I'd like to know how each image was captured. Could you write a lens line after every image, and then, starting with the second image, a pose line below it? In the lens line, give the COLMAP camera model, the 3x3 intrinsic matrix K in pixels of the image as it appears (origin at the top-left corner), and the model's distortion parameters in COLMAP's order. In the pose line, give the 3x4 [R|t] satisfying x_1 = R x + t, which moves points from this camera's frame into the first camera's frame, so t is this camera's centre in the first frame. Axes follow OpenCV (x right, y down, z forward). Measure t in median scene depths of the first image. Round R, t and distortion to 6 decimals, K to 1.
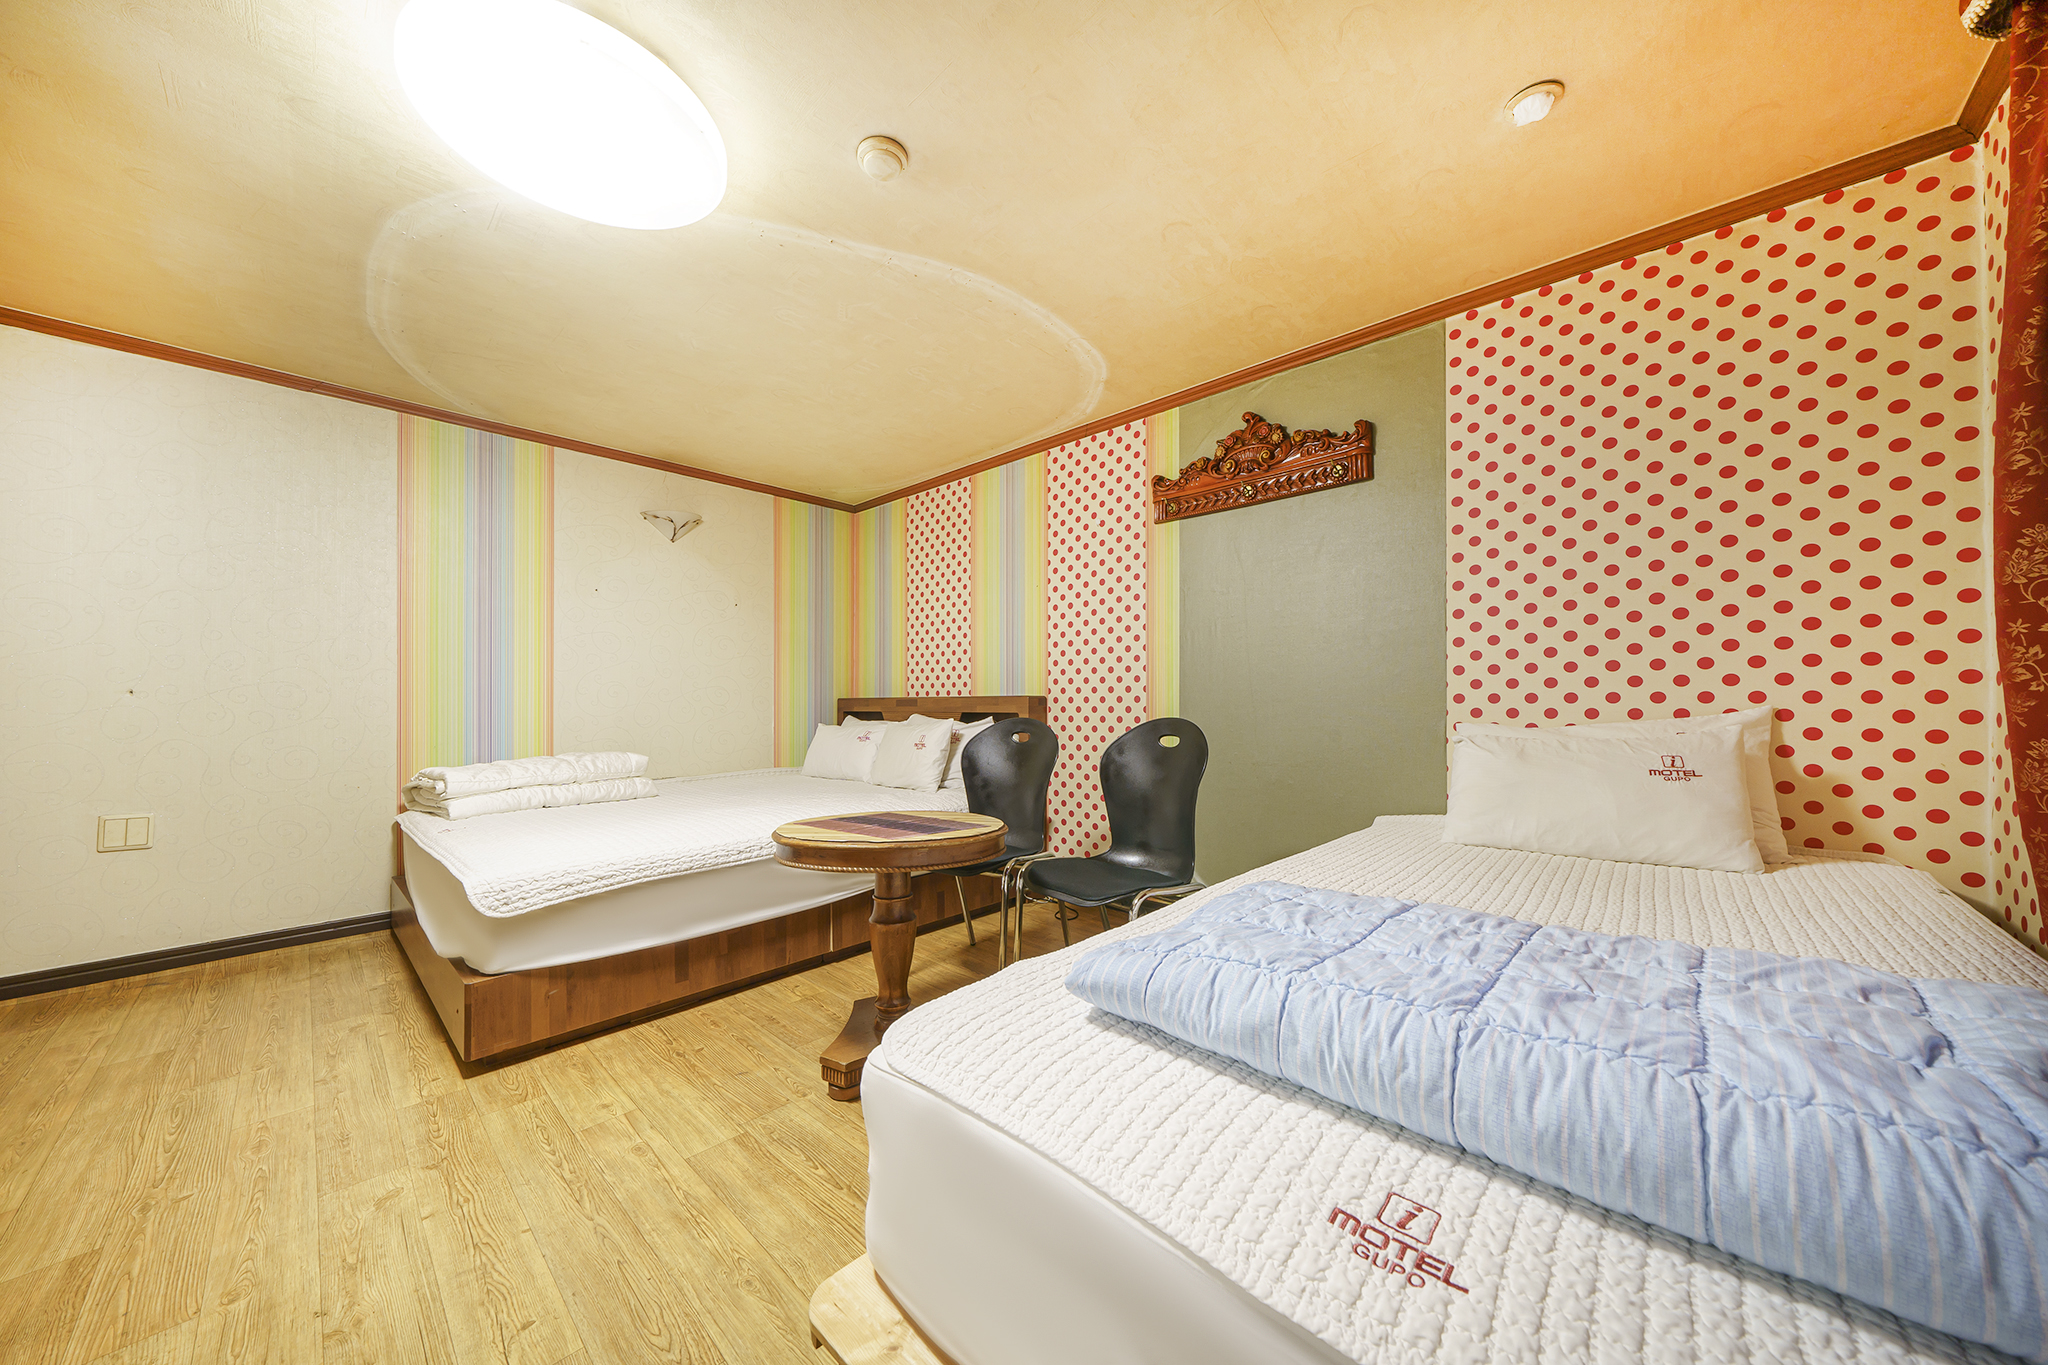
lens RADIAL K [[685.2, 0, 1018.9], [0, 685.2, 698.0], [0, 0, 1]] dist [-0.005244, -0.000031]
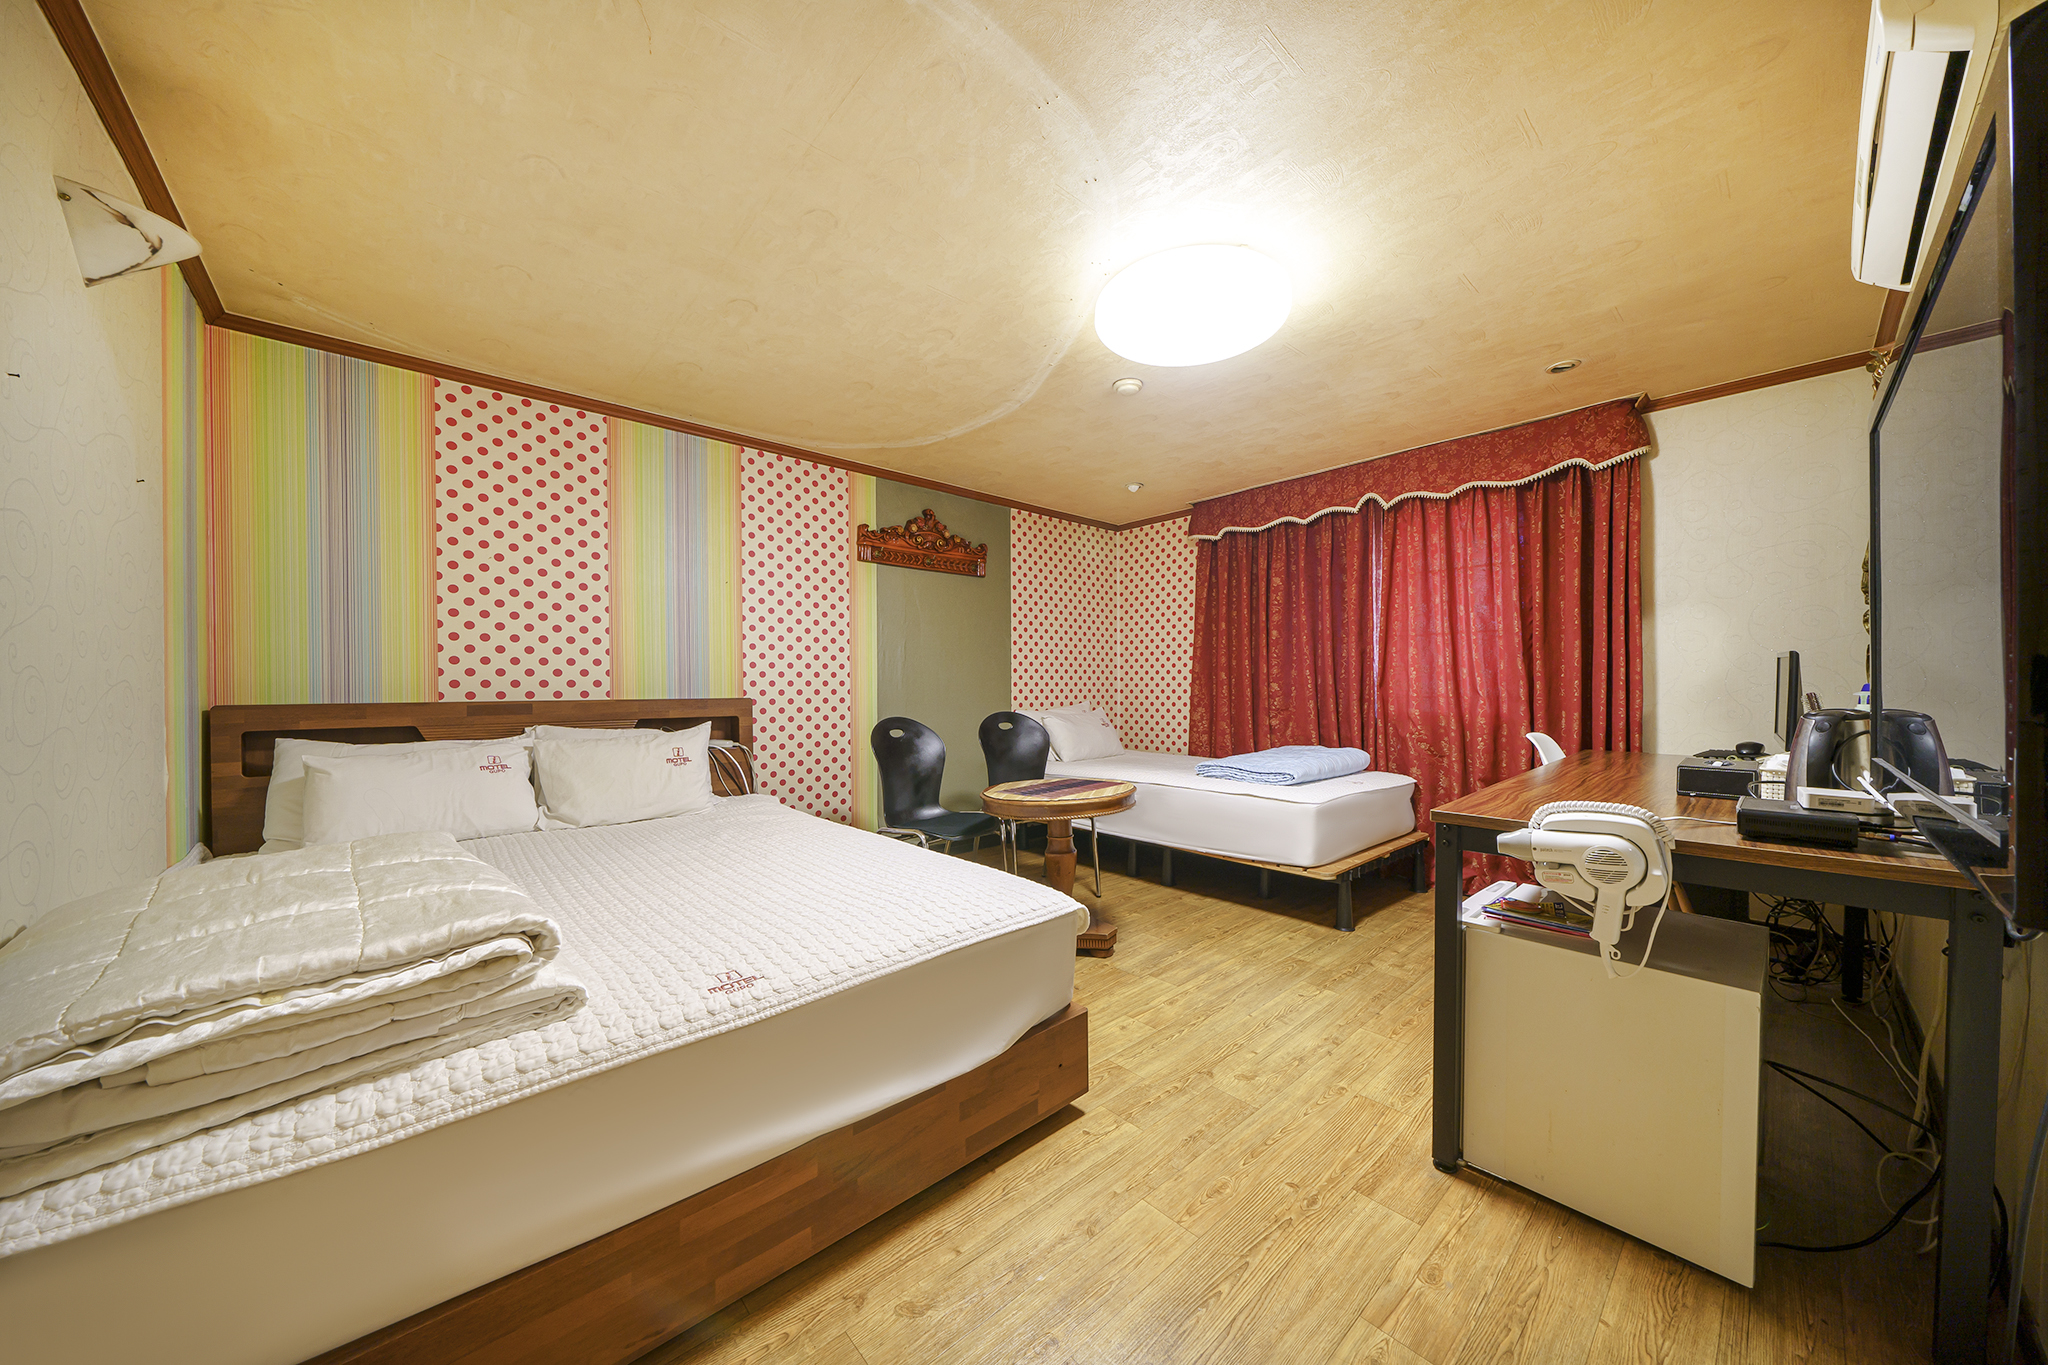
lens RADIAL K [[691.1, 0, 1024.5], [0, 691.1, 695.4], [0, 0, 1]] dist [0.009018, -0.000031]
pose [[0.088571, -0.000749, 0.996070, -1.142567], [0.003460, 0.999994, 0.000444, -0.007303], [-0.996064, 0.003407, 0.088573, 0.645232]]
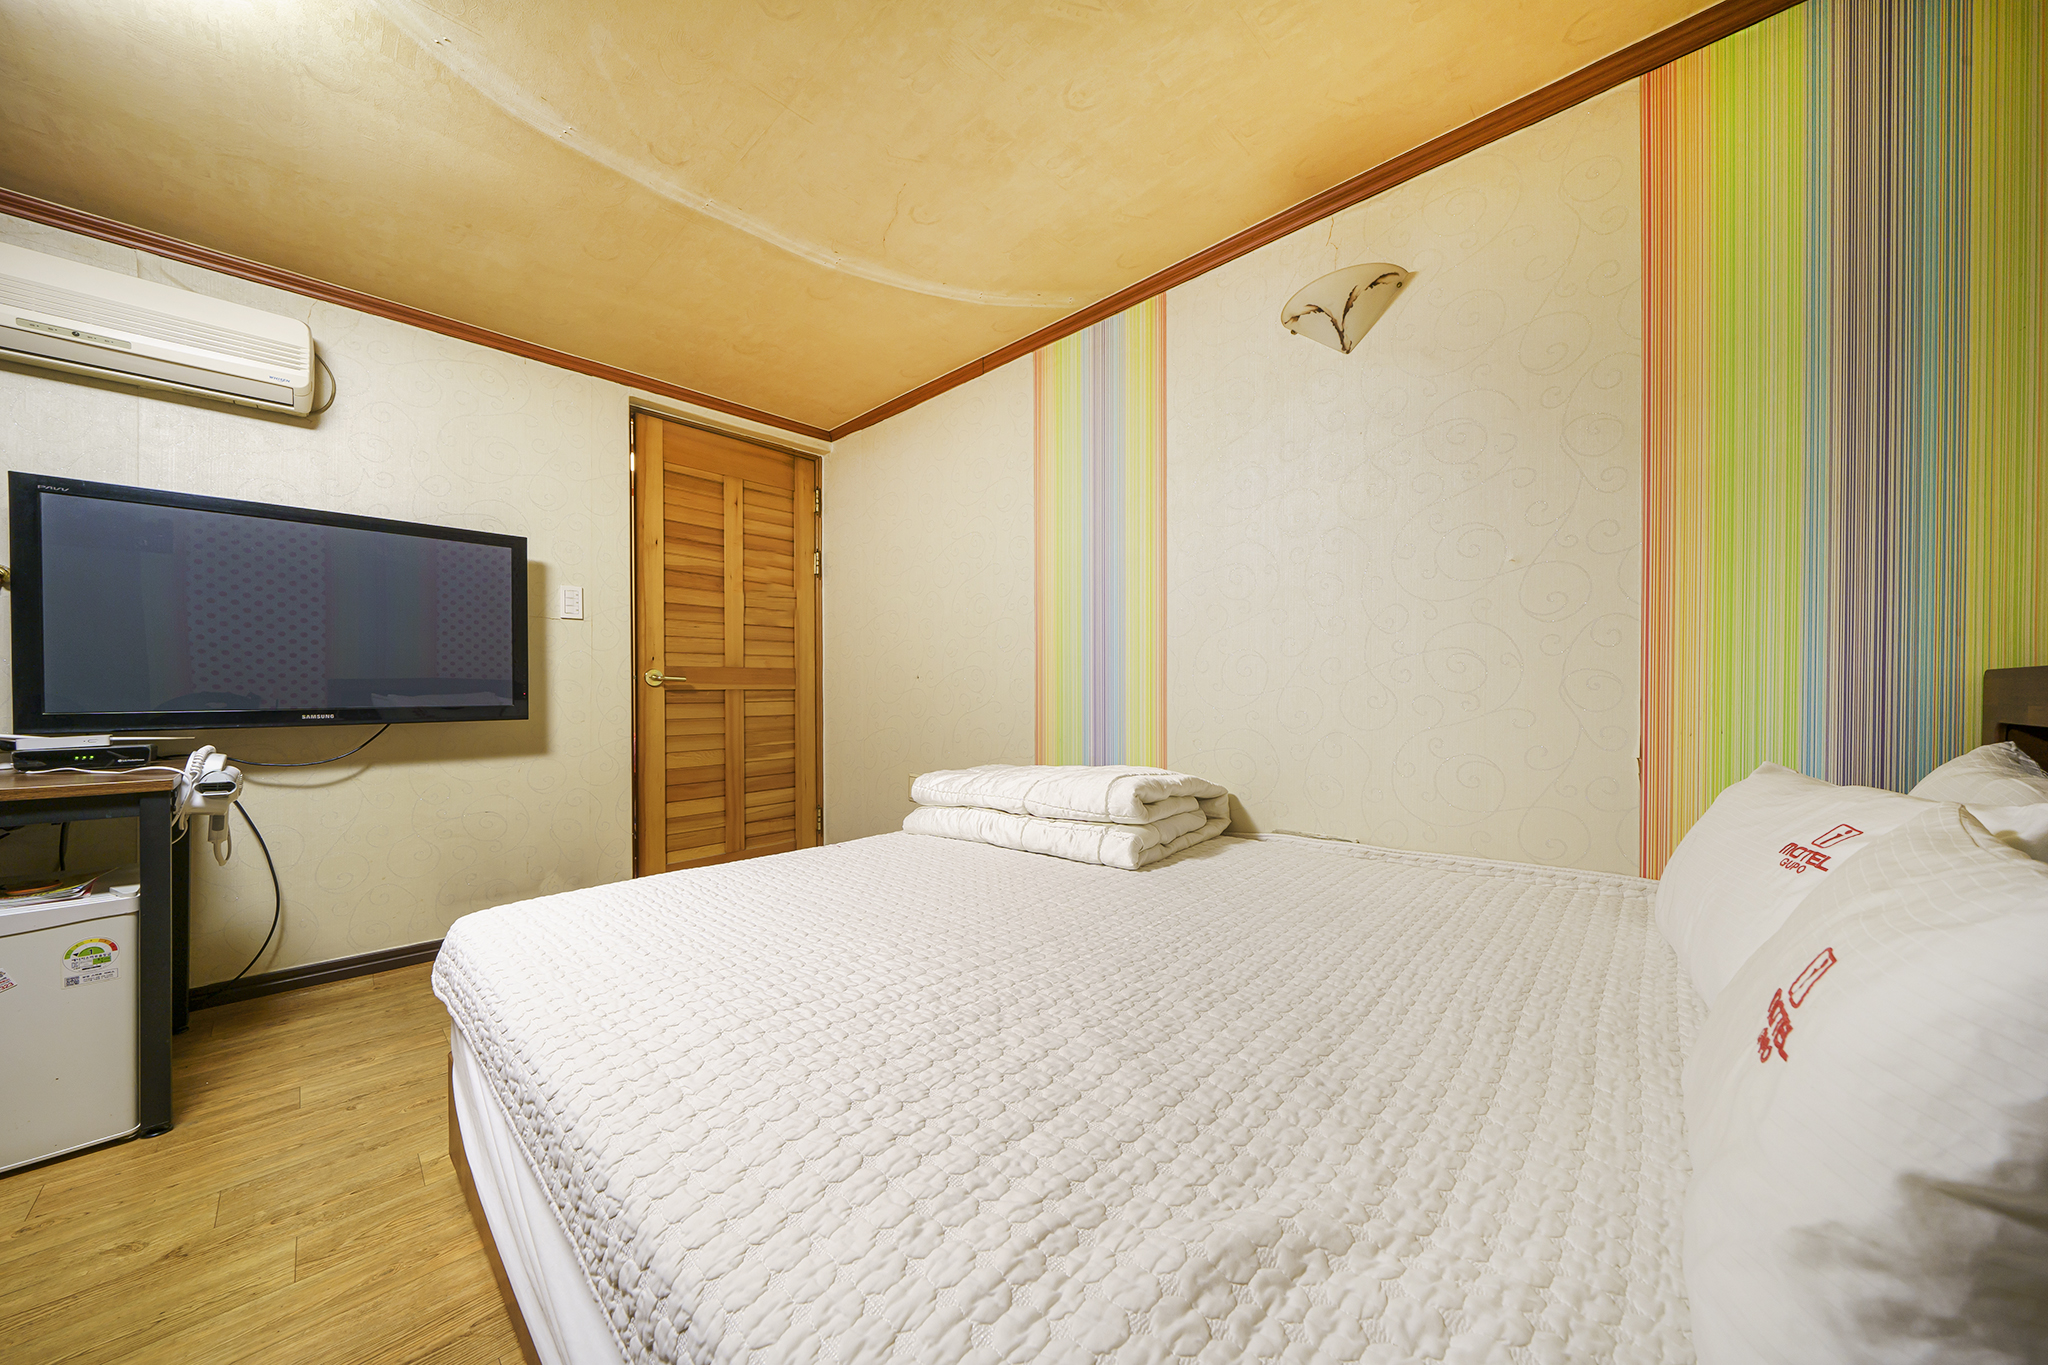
lens RADIAL K [[691.1, 0, 1024.5], [0, 691.1, 695.4], [0, 0, 1]] dist [0.009018, -0.000031]
pose [[-0.015789, 0.014994, -0.999763, -0.022627], [0.007942, 0.999858, 0.014870, 0.006610], [0.999844, -0.007705, -0.015906, 1.078133]]
